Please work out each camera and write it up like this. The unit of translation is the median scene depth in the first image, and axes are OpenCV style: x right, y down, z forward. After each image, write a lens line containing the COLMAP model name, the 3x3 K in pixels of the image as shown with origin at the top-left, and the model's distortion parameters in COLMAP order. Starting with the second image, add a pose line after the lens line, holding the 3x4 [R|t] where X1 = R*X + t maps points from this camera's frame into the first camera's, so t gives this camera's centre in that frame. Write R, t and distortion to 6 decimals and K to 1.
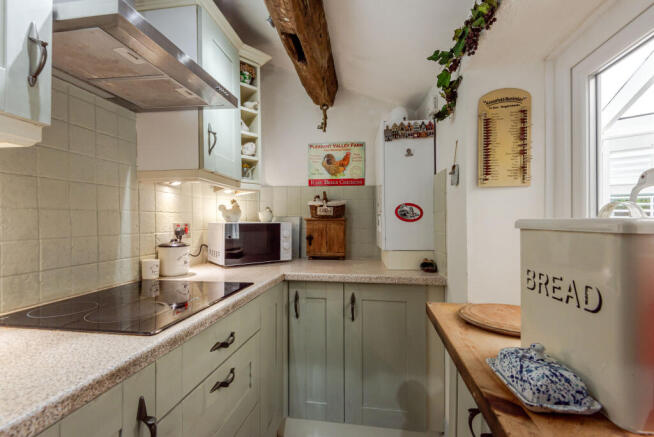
lens RADIAL K [[299.9, 0, 328.4], [0, 299.9, 218.8], [0, 0, 1]] dist [0.018015, -0.006060]
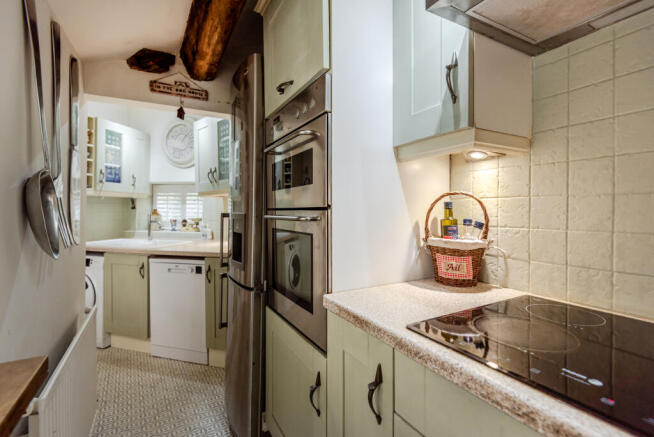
lens RADIAL K [[299.9, 0, 320.4], [0, 299.9, 214.4], [0, 0, 1]] dist [0.018015, -0.006060]
pose [[-0.786626, 0.016049, -0.617222, 0.177816], [0.008106, 0.999844, 0.015668, -0.000281], [0.617377, 0.007322, -0.786633, 1.192204]]
